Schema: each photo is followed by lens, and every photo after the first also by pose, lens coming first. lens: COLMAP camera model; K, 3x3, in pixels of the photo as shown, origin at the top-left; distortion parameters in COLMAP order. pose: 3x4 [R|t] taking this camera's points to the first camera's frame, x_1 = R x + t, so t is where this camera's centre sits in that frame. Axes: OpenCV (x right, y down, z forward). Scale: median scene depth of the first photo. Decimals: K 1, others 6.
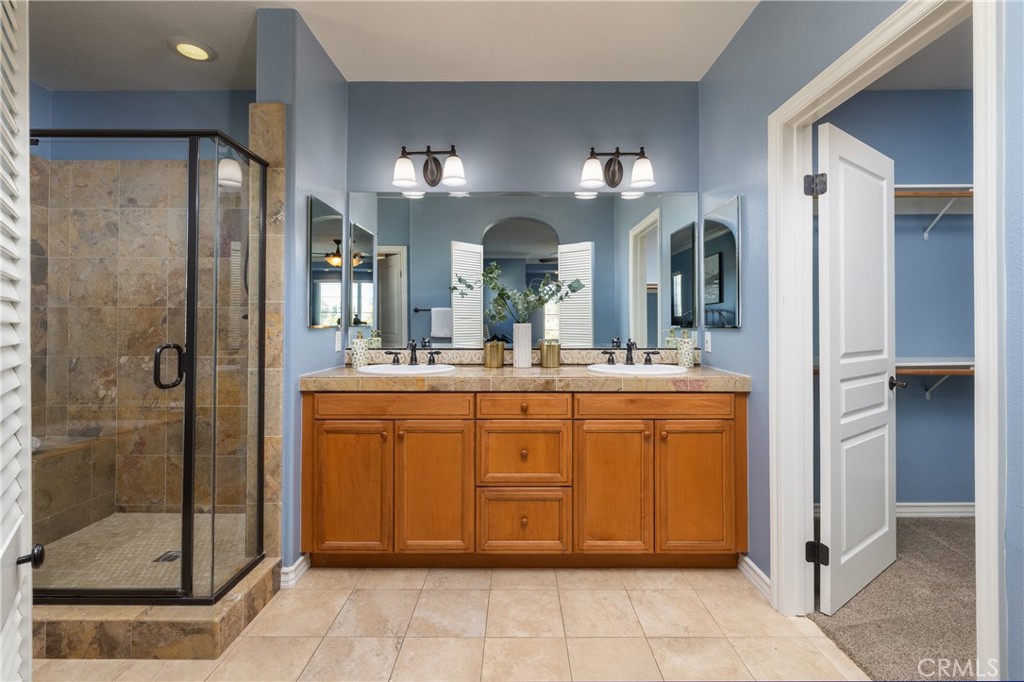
lens RADIAL K [[445.0, 0, 509.3], [0, 445.0, 318.1], [0, 0, 1]] dist [-0.004899, 0.000314]
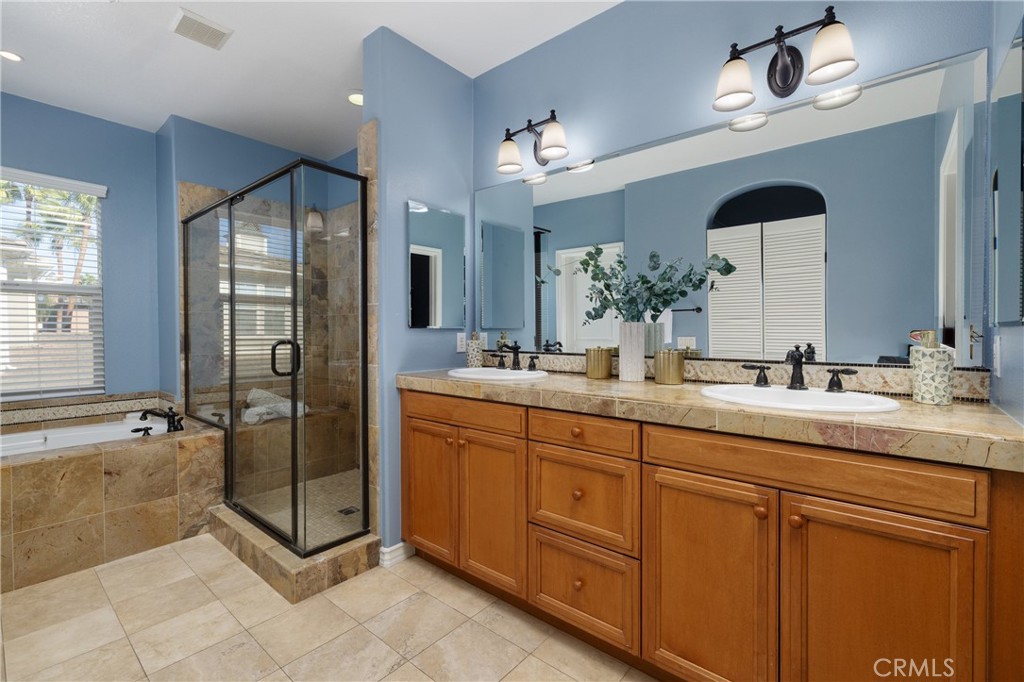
lens RADIAL K [[445.0, 0, 506.8], [0, 445.0, 335.2], [0, 0, 1]] dist [-0.004899, 0.000314]
pose [[0.768046, 0.004708, -0.640378, 0.415915], [0.010847, 0.999734, 0.020358, 0.020056], [0.640303, -0.022582, 0.767790, 0.356595]]
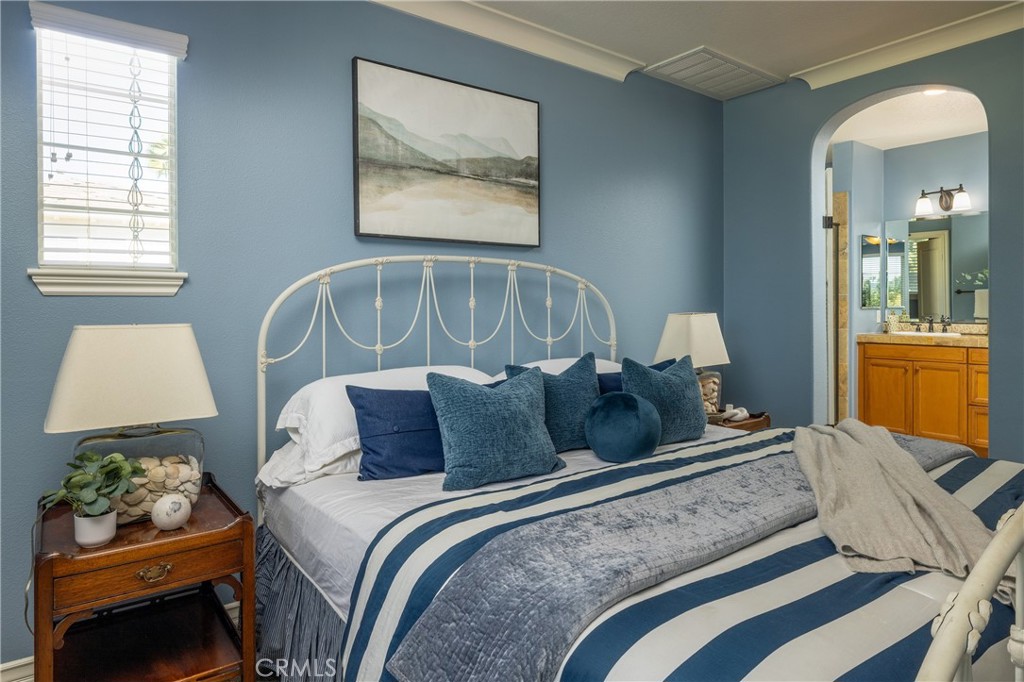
lens RADIAL K [[617.9, 0, 527.4], [0, 617.9, 306.3], [0, 0, 1]] dist [-0.008723, -0.000507]
pose [[0.632846, 0.000987, -0.774277, 0.656674], [0.012457, 0.999857, 0.011456, -0.032425], [0.774177, -0.016895, 0.632743, -1.705901]]
